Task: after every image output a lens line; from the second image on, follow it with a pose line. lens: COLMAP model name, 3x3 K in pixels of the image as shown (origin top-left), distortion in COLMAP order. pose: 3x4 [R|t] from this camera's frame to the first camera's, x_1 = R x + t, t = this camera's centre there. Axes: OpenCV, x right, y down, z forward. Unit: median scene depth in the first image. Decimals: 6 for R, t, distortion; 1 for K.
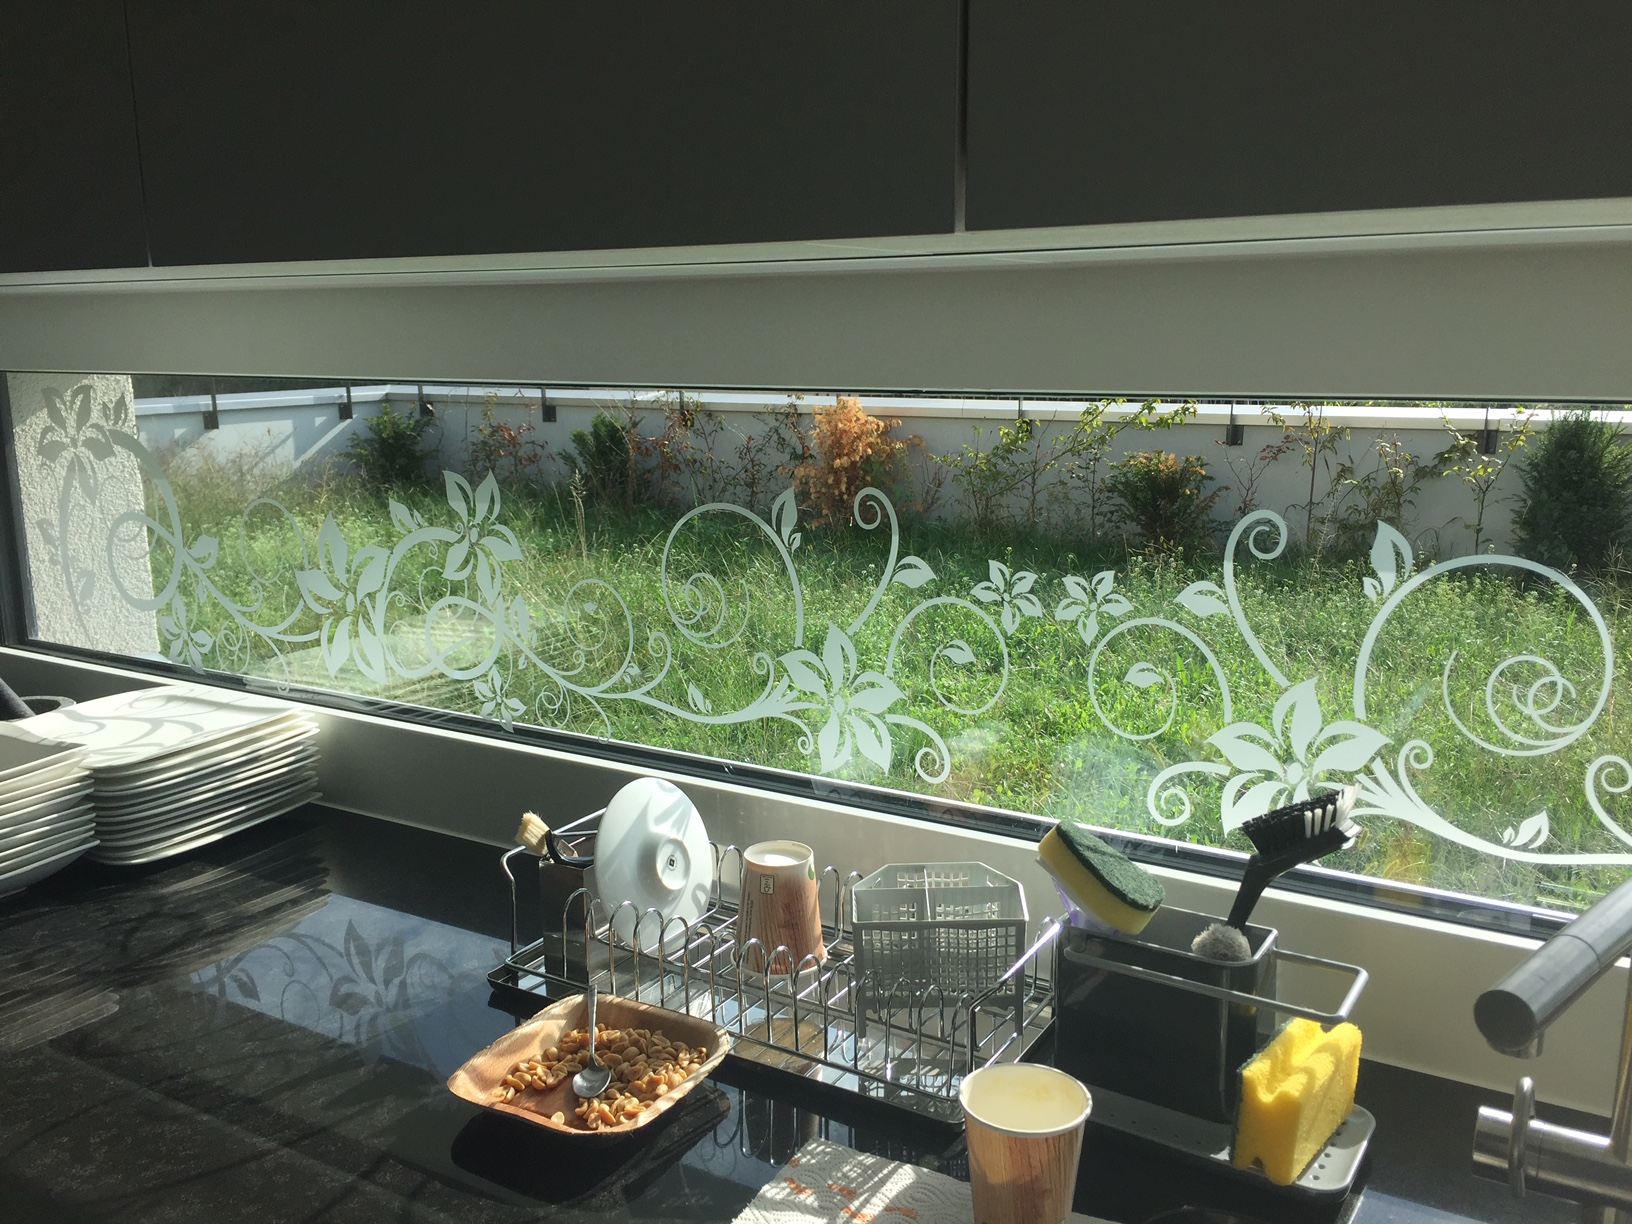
lens RADIAL K [[1401.9, 0, 815.4], [0, 1401.9, 620.0], [0, 0, 1]] dist [0.032091, 0.003241]
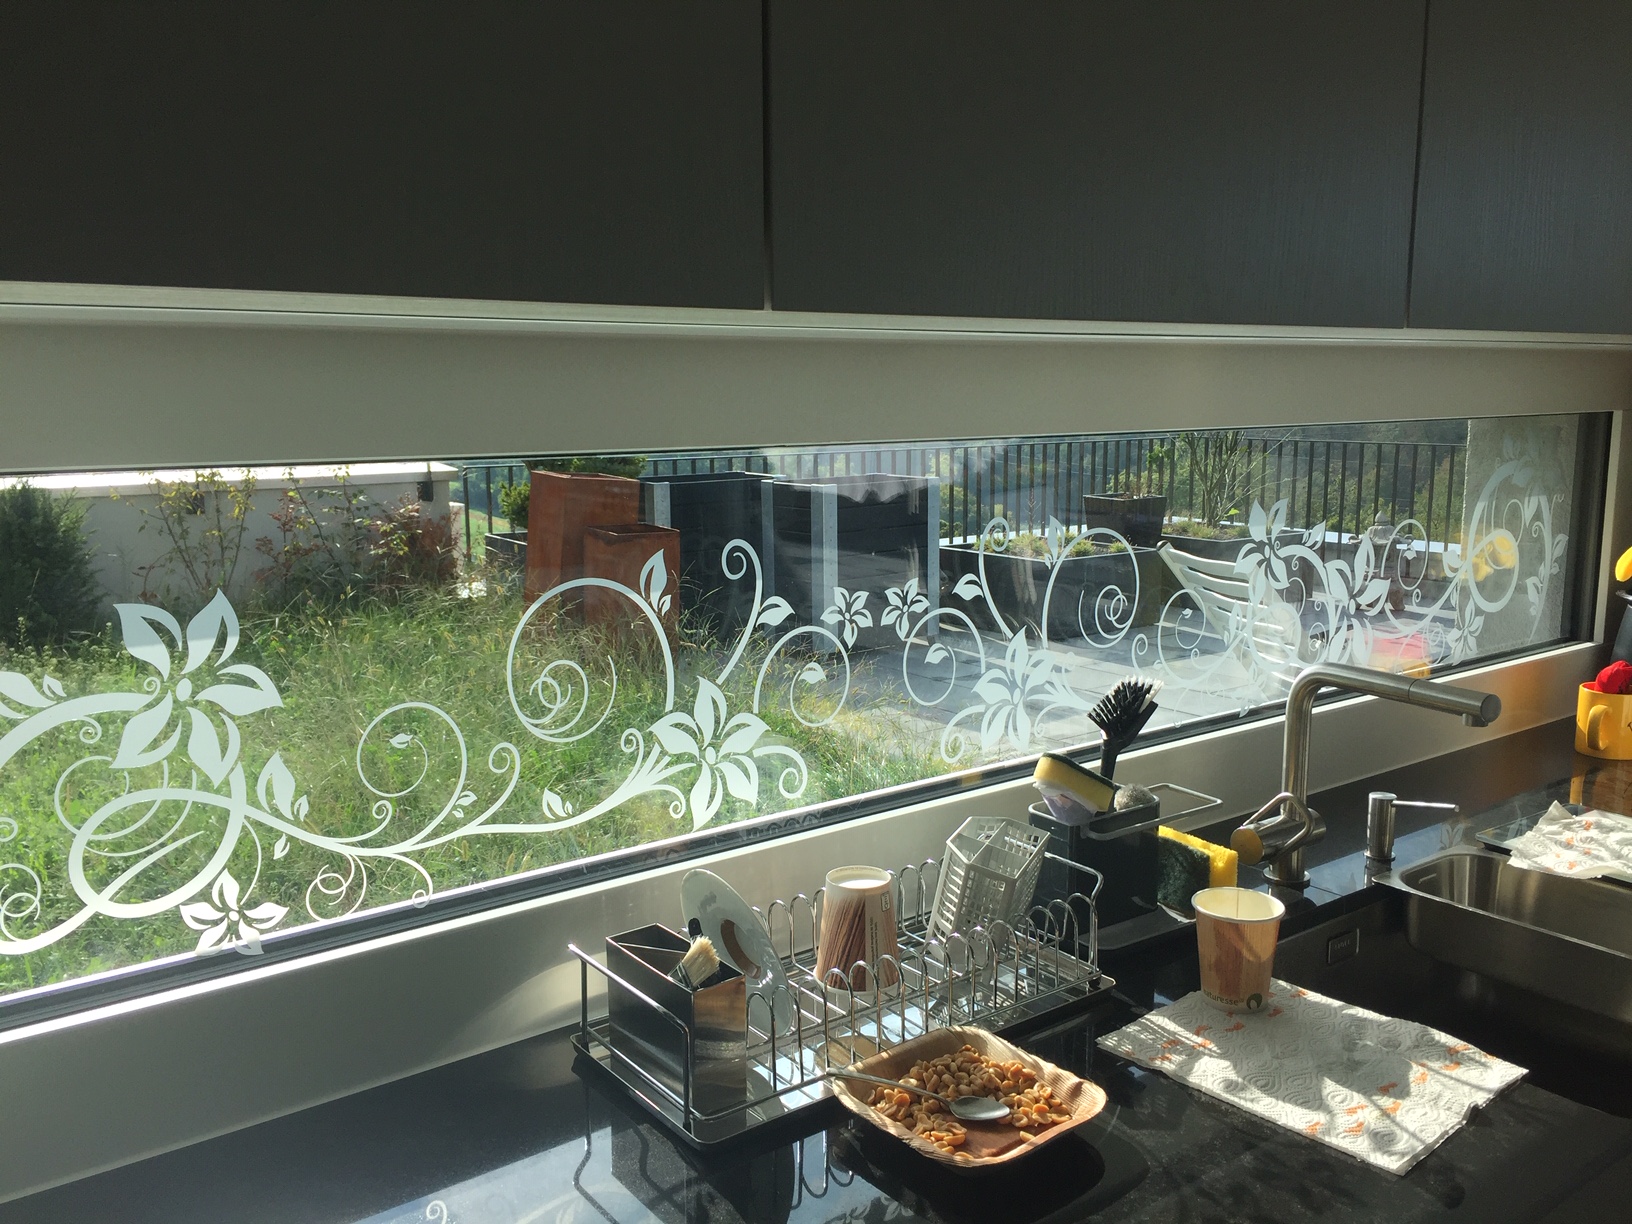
lens RADIAL K [[1401.9, 0, 814.5], [0, 1401.9, 603.0], [0, 0, 1]] dist [0.032091, 0.003241]
pose [[0.357966, -0.136906, 0.923643, -0.886275], [0.192134, 0.978824, 0.070622, -0.106357], [-0.913753, 0.152183, 0.376690, 0.531465]]
